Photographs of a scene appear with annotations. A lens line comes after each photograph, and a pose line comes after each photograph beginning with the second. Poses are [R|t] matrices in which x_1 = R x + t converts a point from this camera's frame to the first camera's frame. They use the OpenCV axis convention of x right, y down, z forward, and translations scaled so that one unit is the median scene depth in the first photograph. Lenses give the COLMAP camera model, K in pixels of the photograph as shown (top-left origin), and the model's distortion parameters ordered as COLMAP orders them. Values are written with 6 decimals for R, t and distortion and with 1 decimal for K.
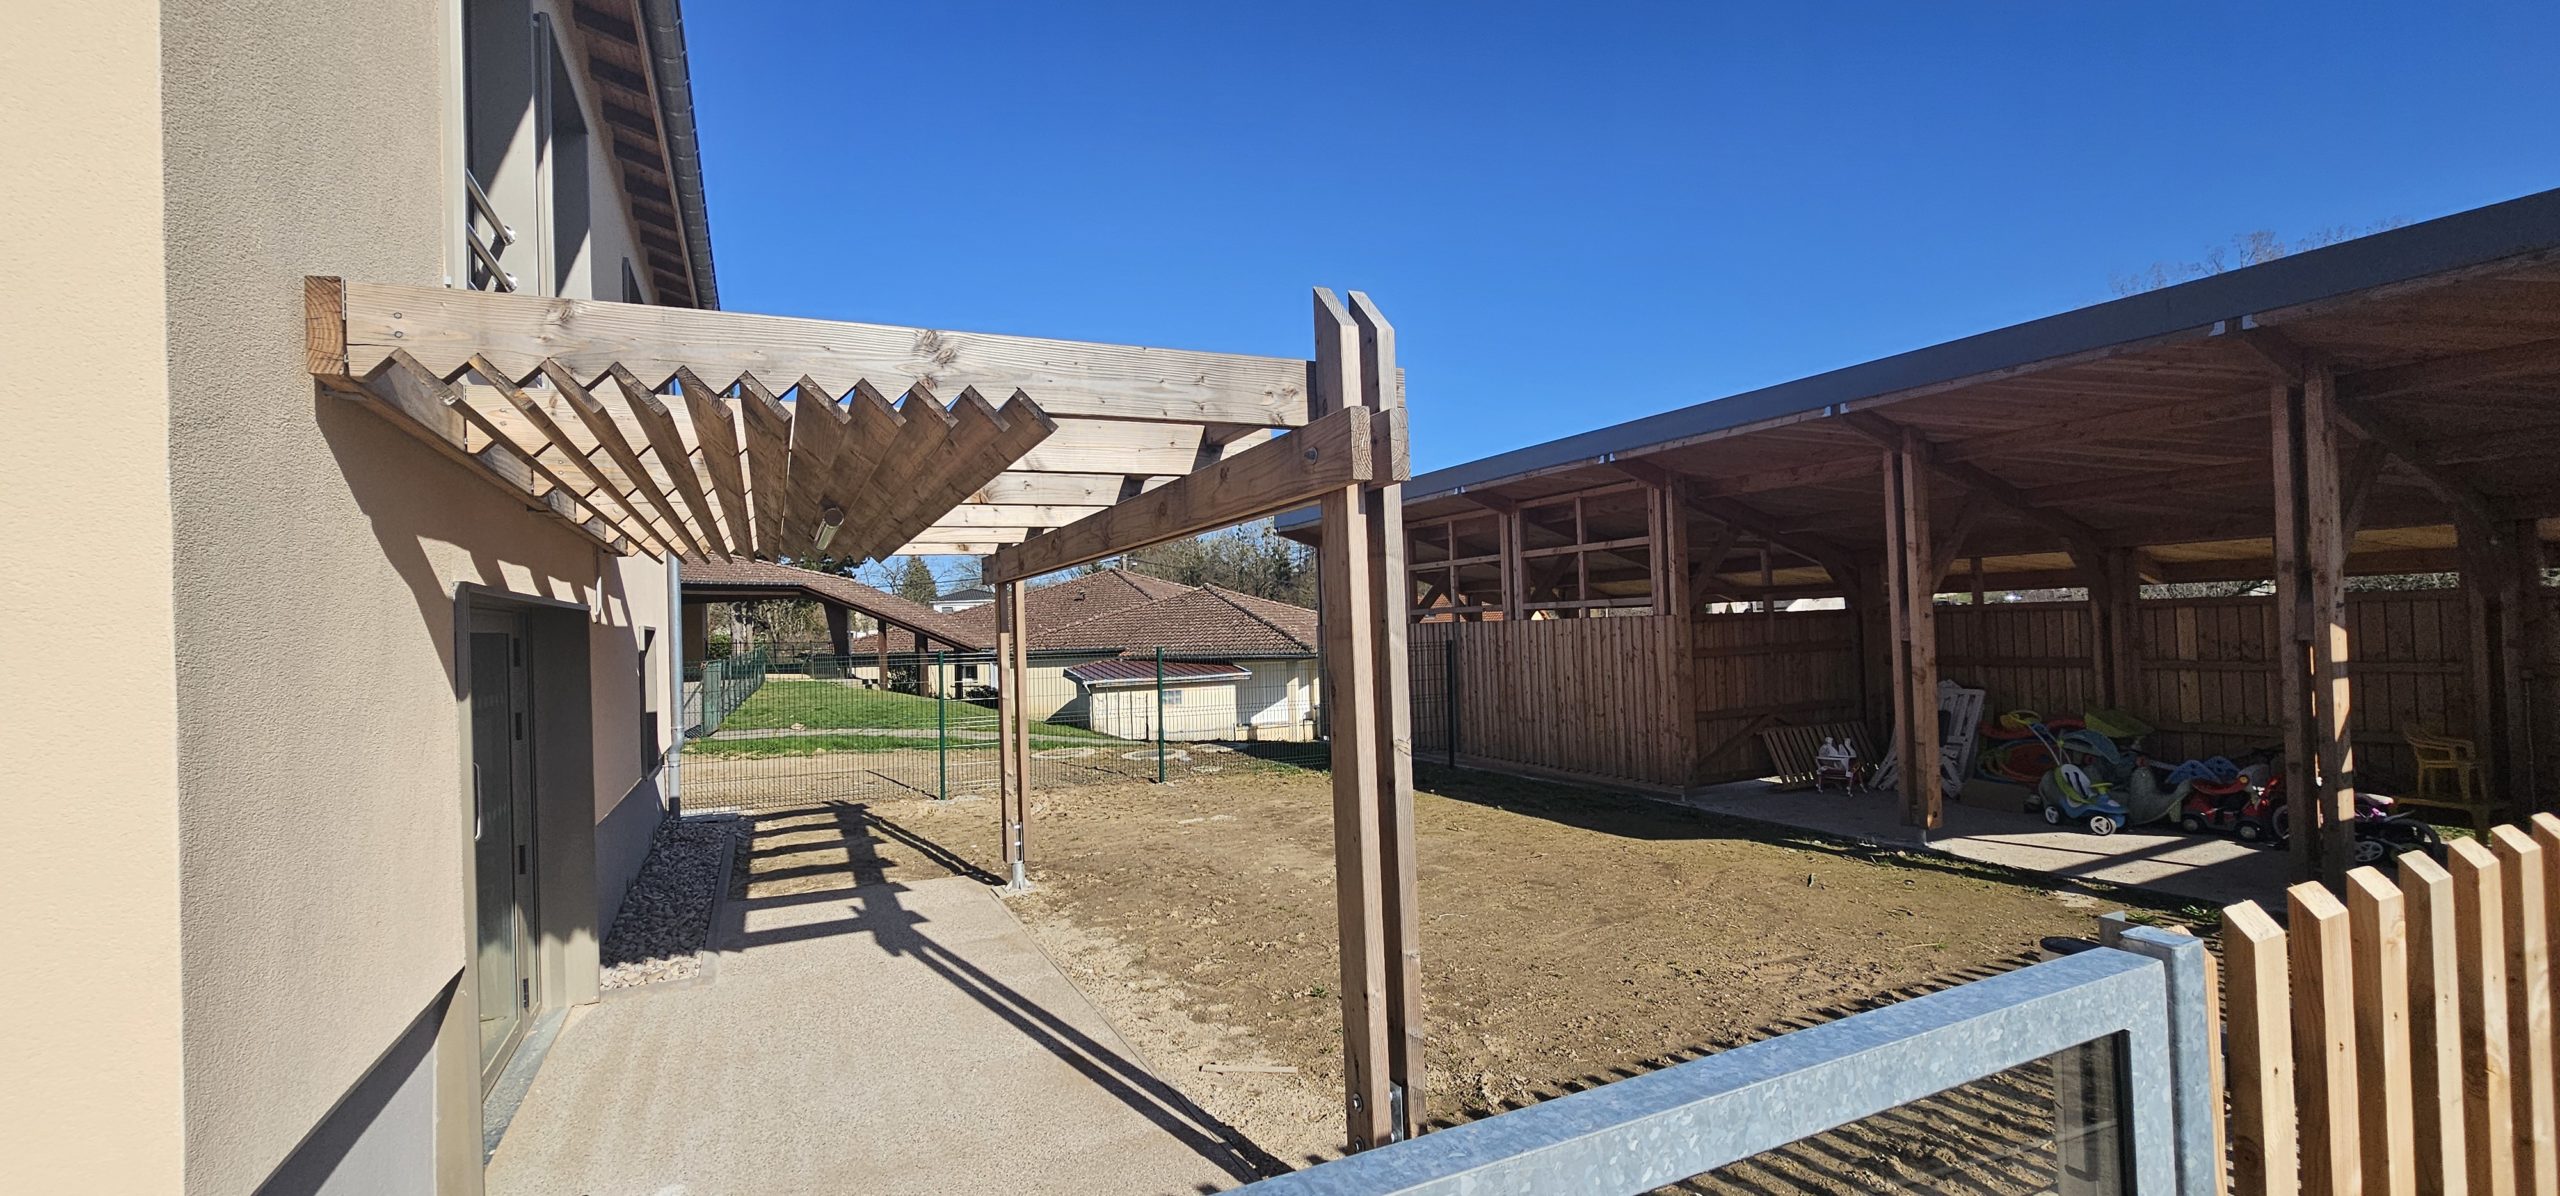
lens RADIAL K [[1037.8, 0, 1280.0], [0, 1037.8, 598.0], [0, 0, 1]] dist [0.000476, 0.000199]
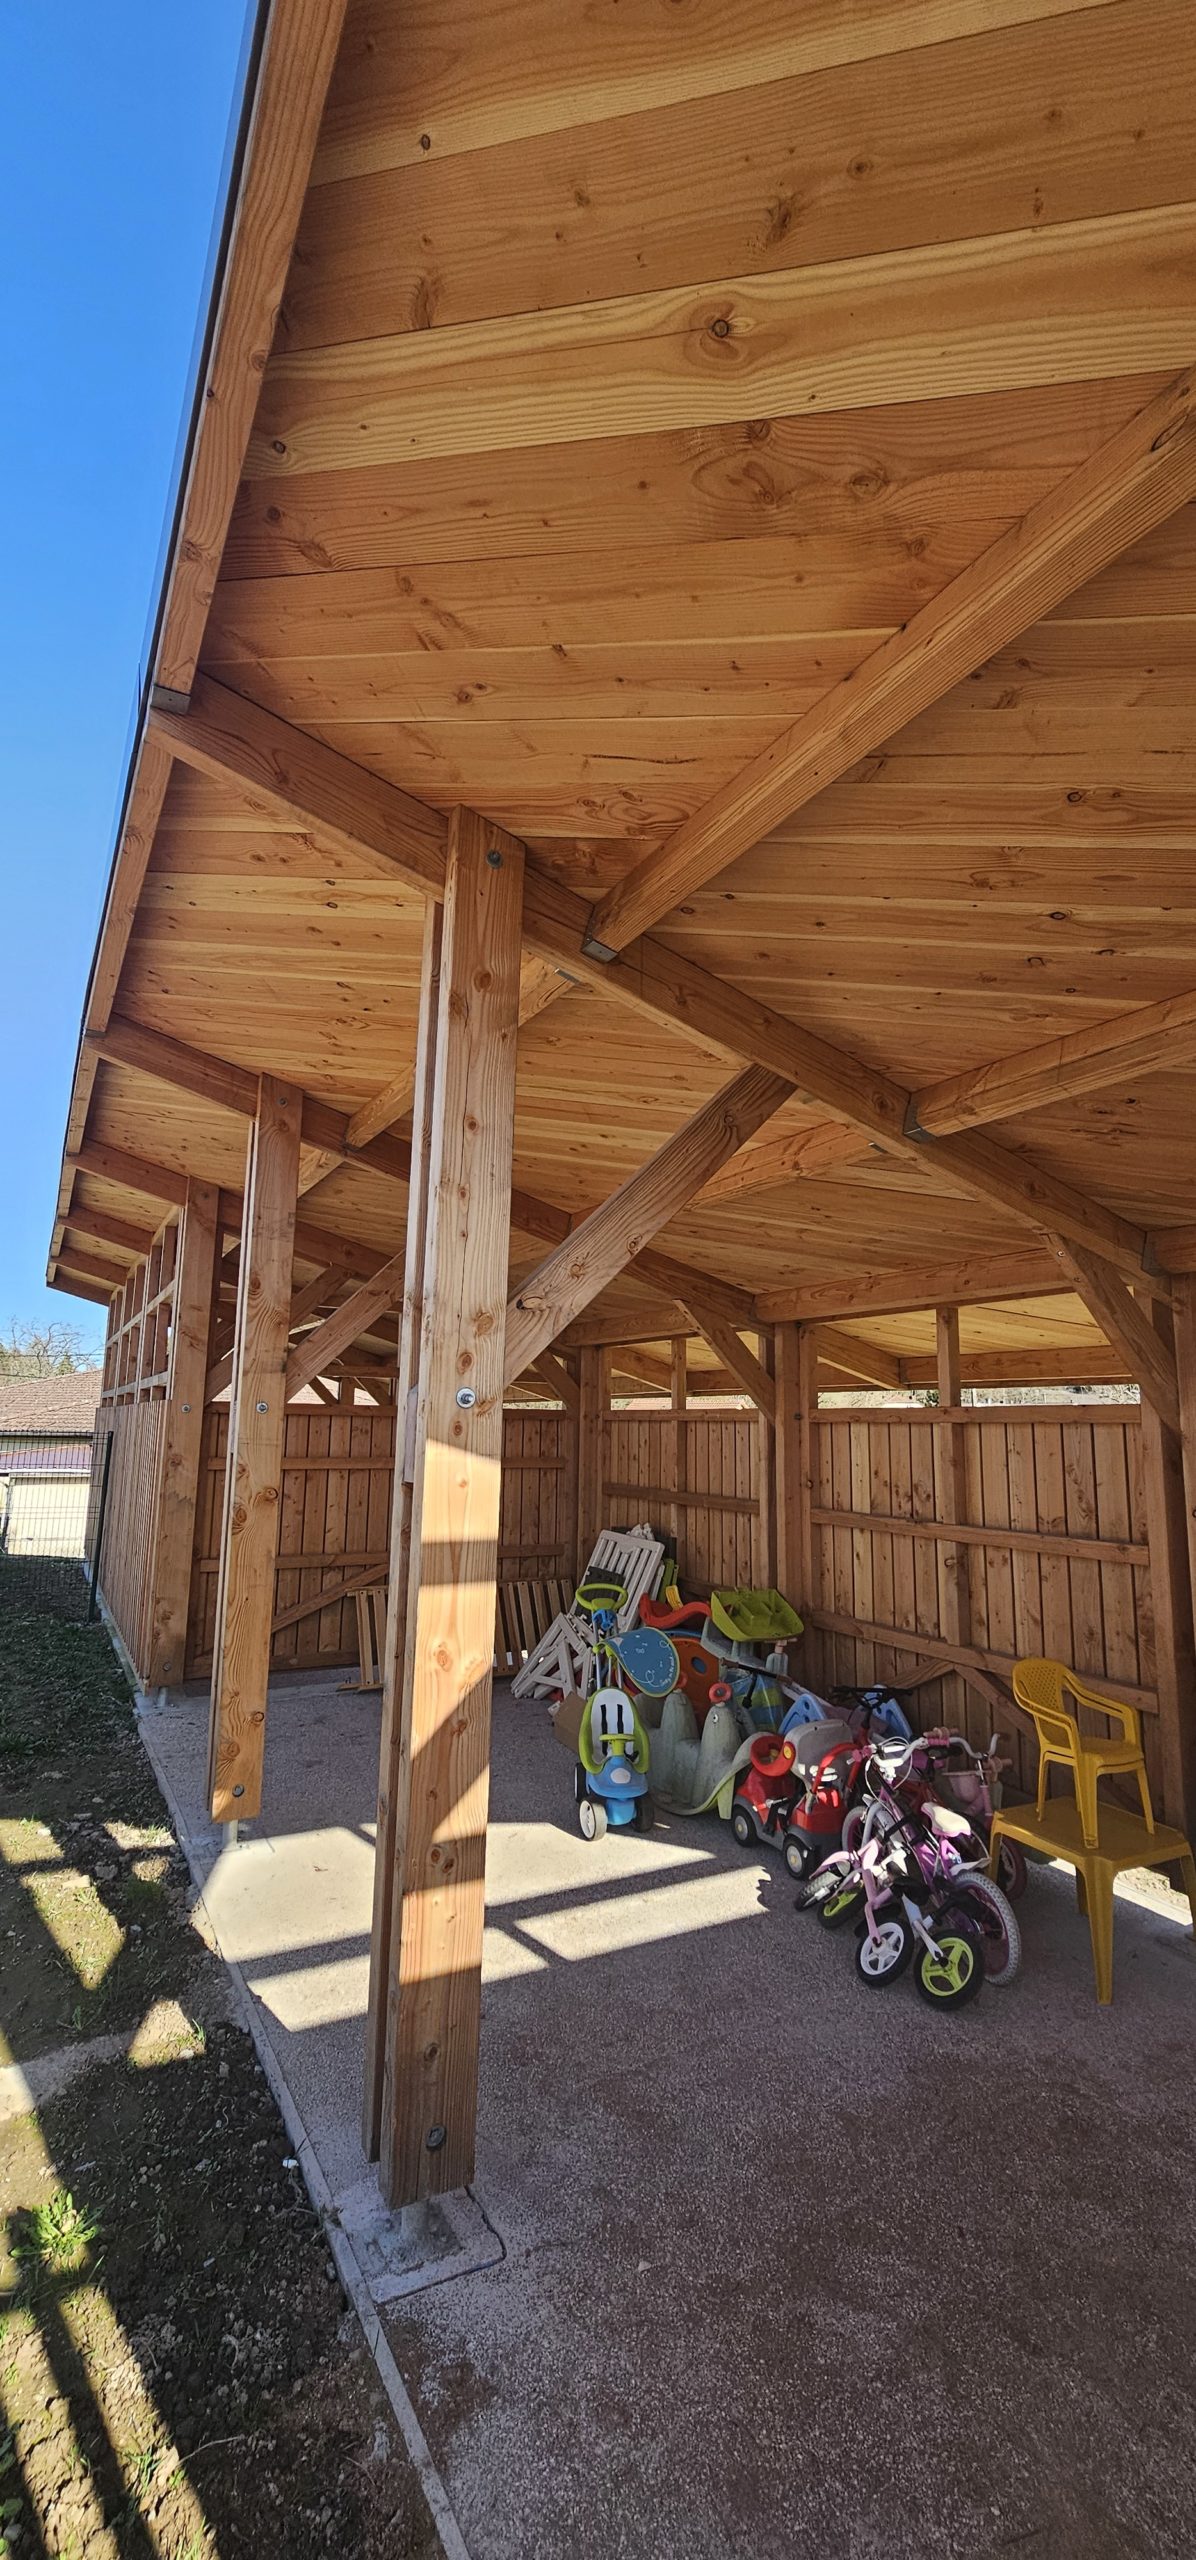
lens RADIAL K [[1037.8, 0, 598.0], [0, 1037.8, 1280.0], [0, 0, 1]] dist [0.000476, 0.000199]
pose [[0.997909, 0.055828, 0.032583, 0.759607], [-0.051670, 0.991801, -0.116878, 0.005023], [-0.038841, 0.114950, 0.992612, 0.433432]]
